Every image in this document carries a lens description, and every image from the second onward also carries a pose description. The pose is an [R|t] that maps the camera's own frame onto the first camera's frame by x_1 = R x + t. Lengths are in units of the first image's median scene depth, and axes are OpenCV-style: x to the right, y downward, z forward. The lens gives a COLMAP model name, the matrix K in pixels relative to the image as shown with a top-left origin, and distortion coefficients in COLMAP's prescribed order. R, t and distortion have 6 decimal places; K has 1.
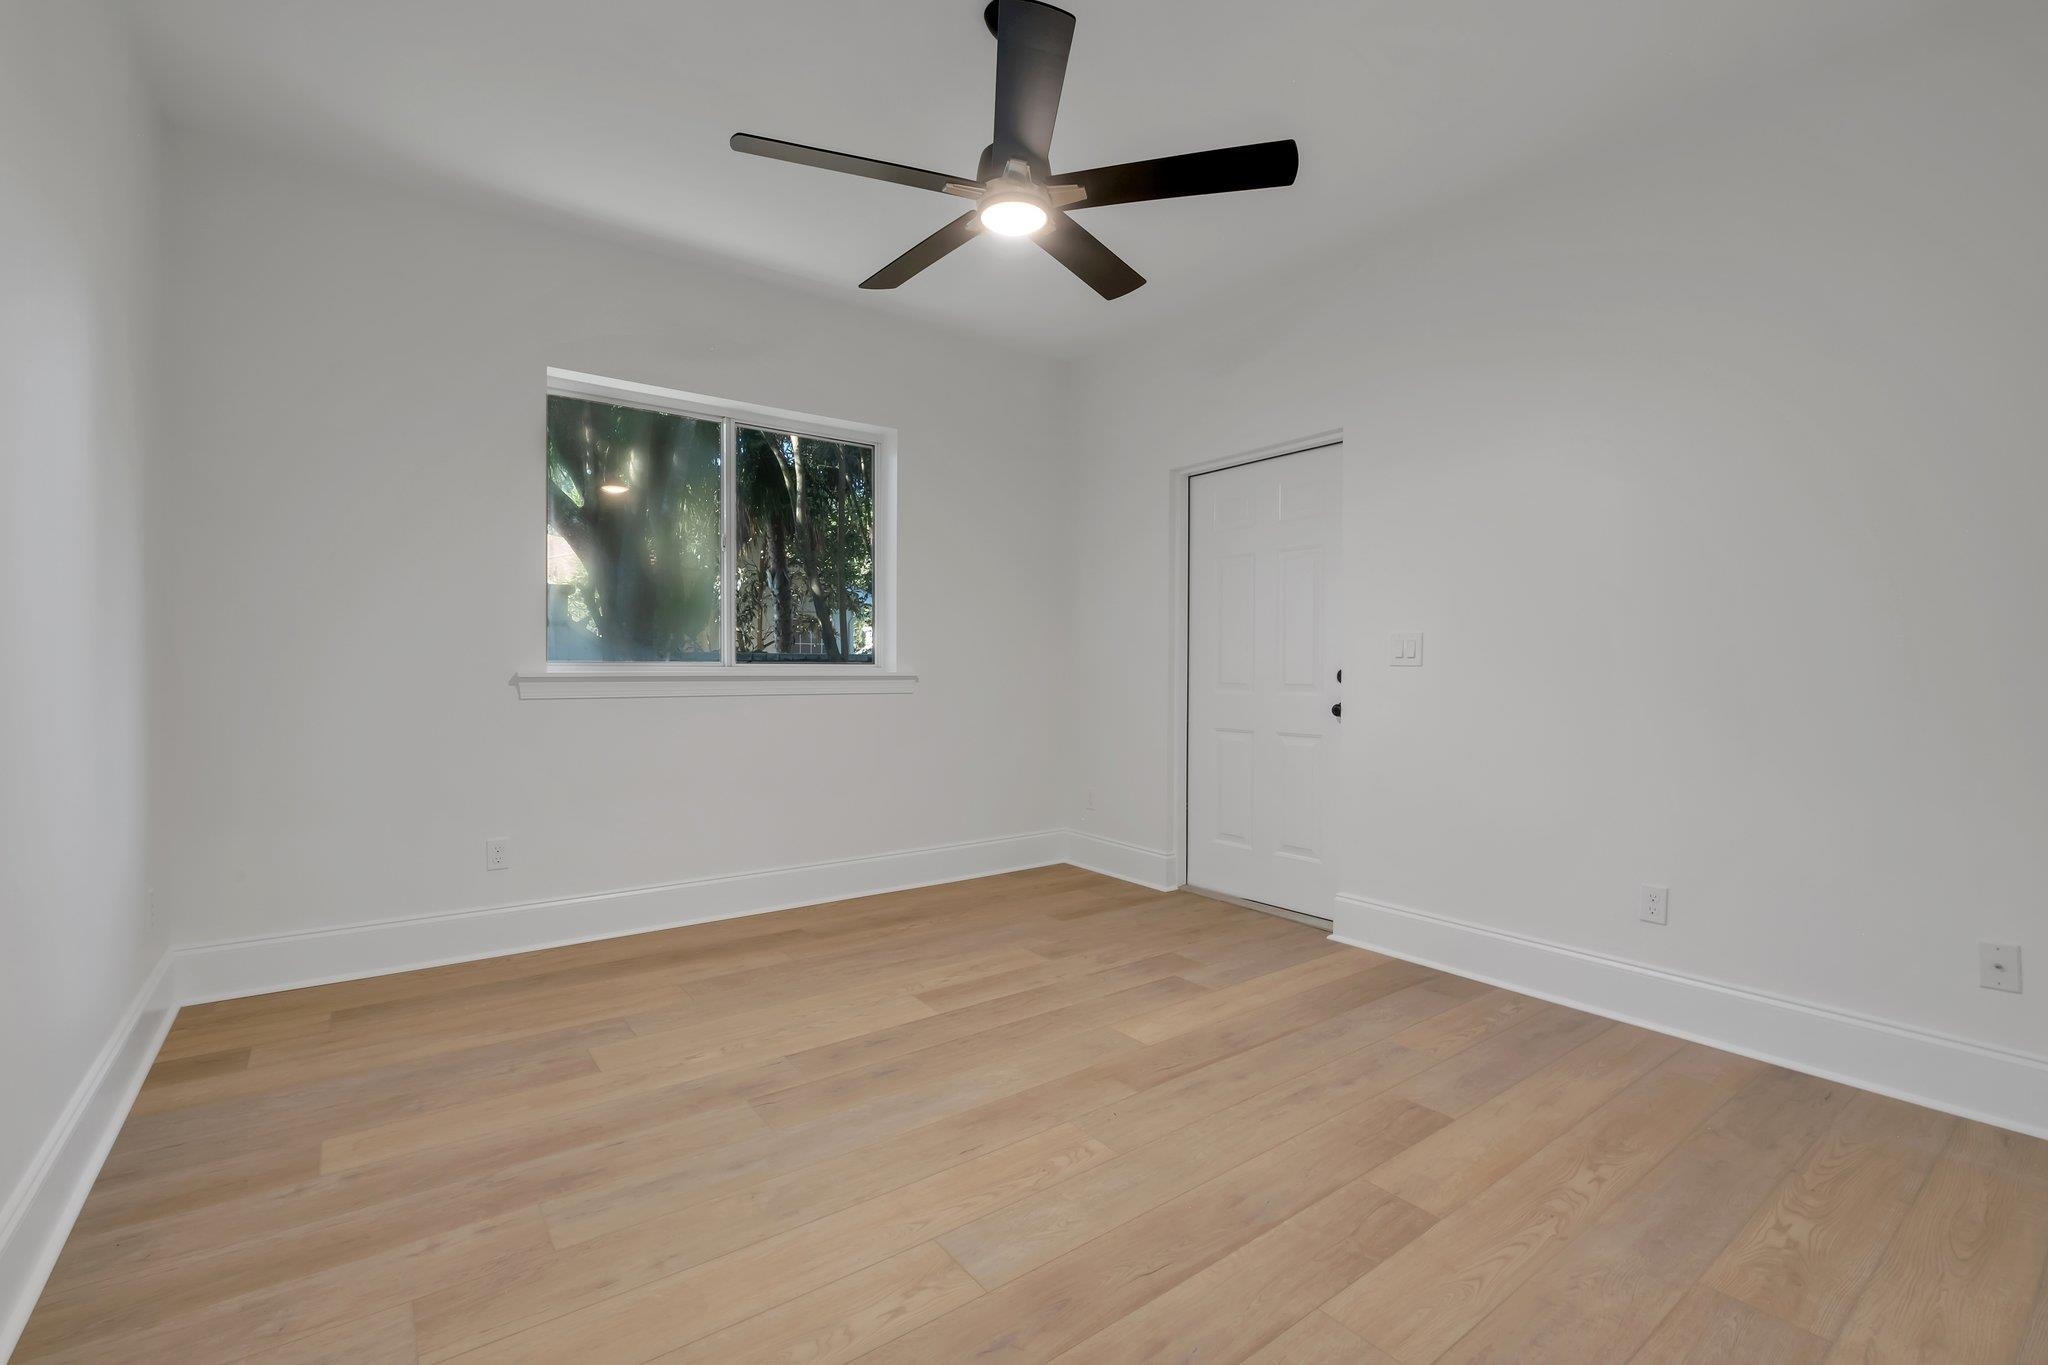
lens RADIAL K [[893.0, 0, 1021.8], [0, 893.0, 677.0], [0, 0, 1]] dist [-0.003156, -0.000271]
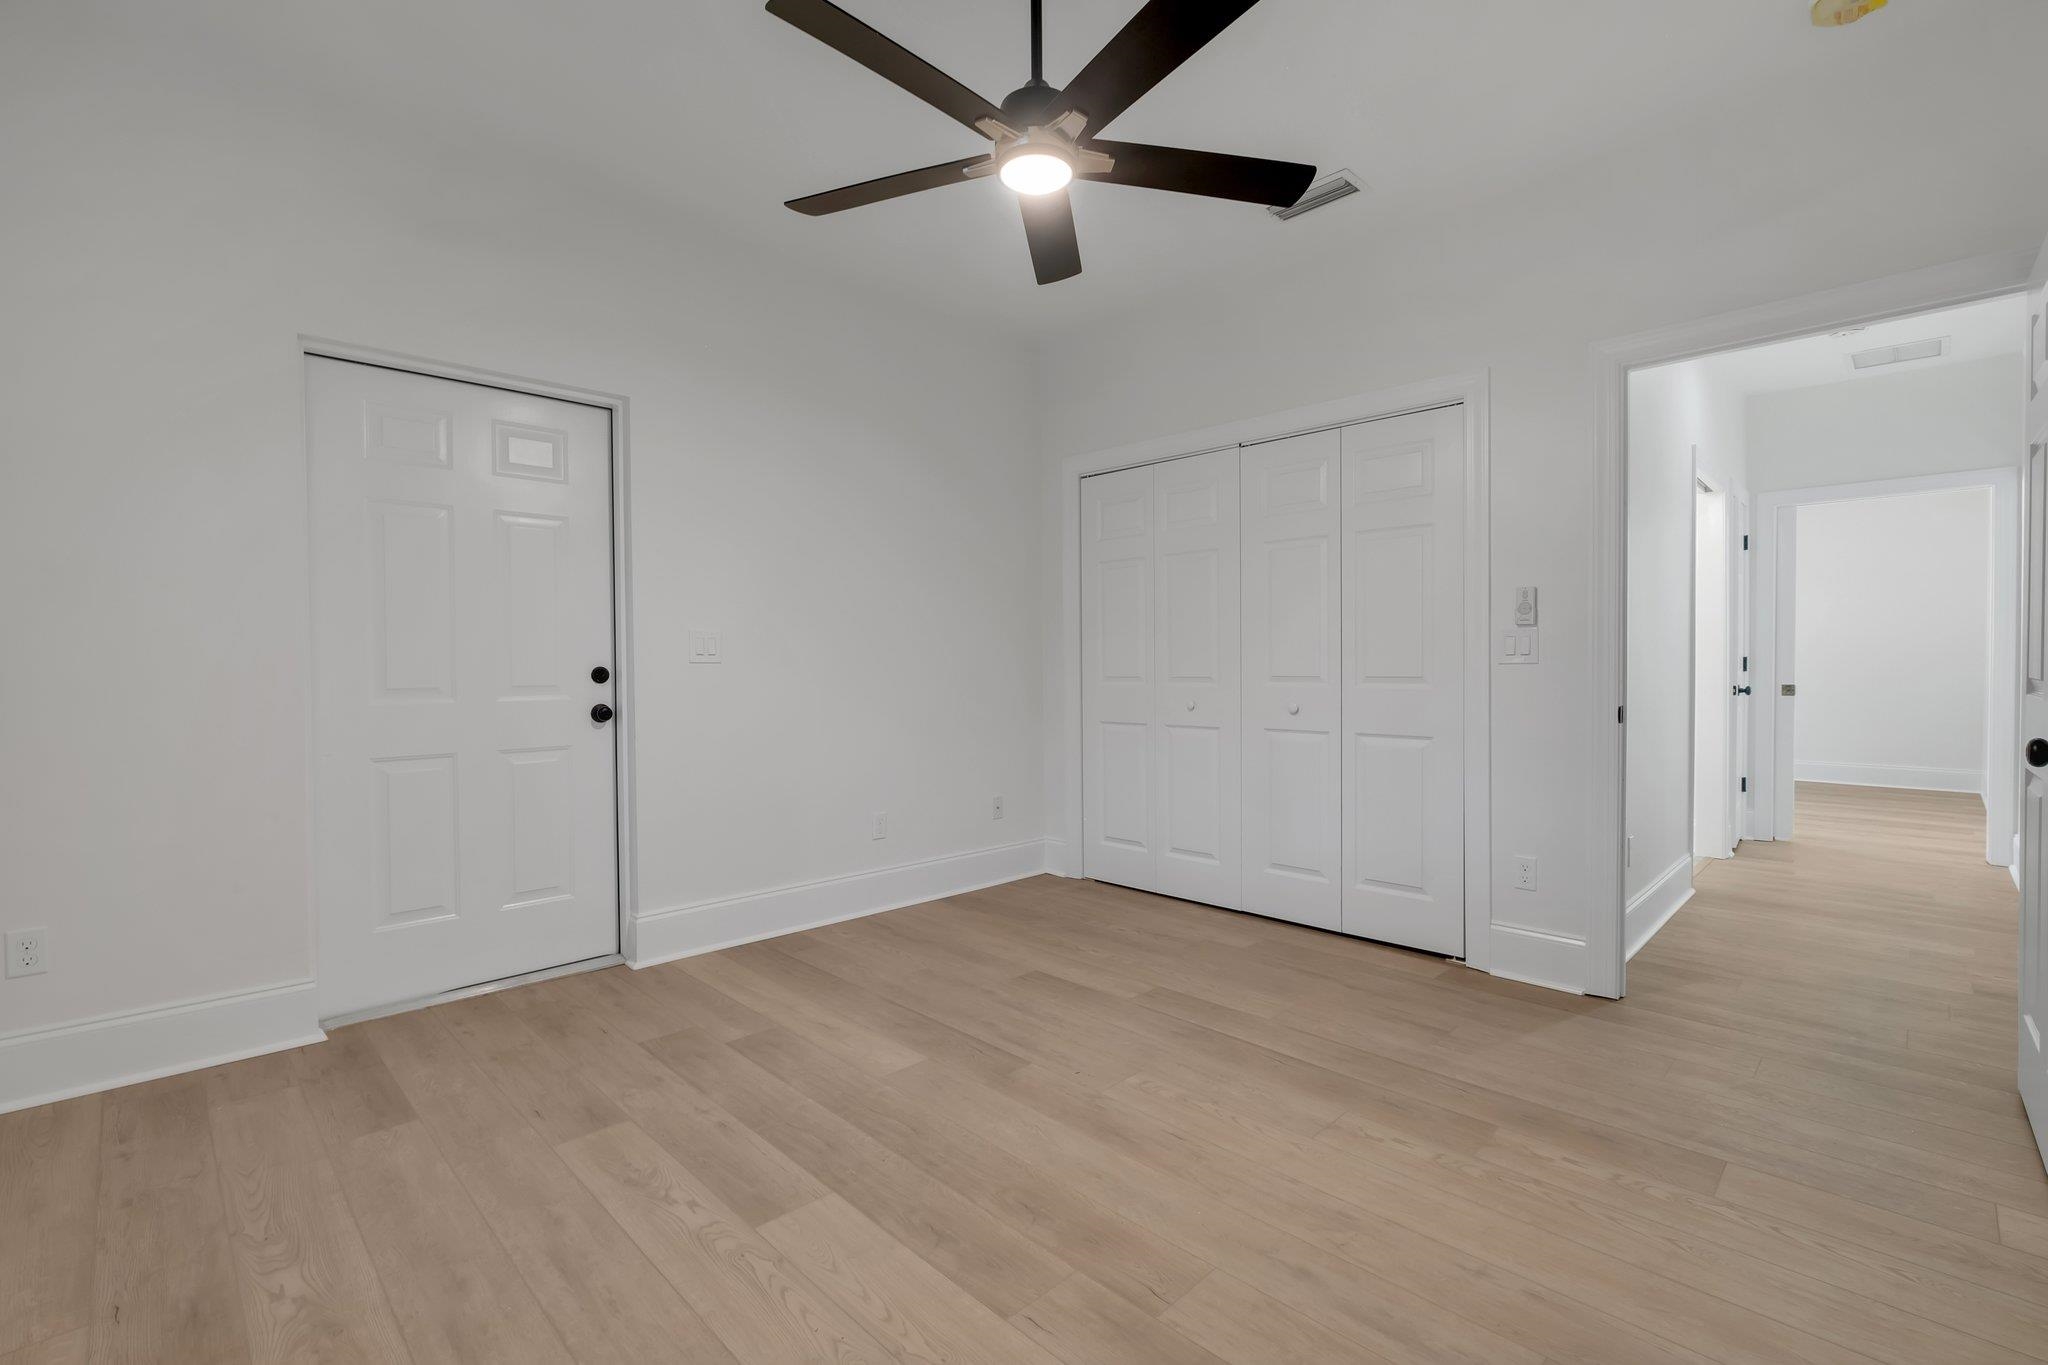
lens RADIAL K [[893.0, 0, 1024.6], [0, 893.0, 676.3], [0, 0, 1]] dist [-0.003156, -0.000271]
pose [[-0.134765, -0.019417, 0.990687, -0.730612], [0.007948, 0.999755, 0.020676, -0.018942], [-0.990846, 0.010661, -0.134577, 0.907359]]
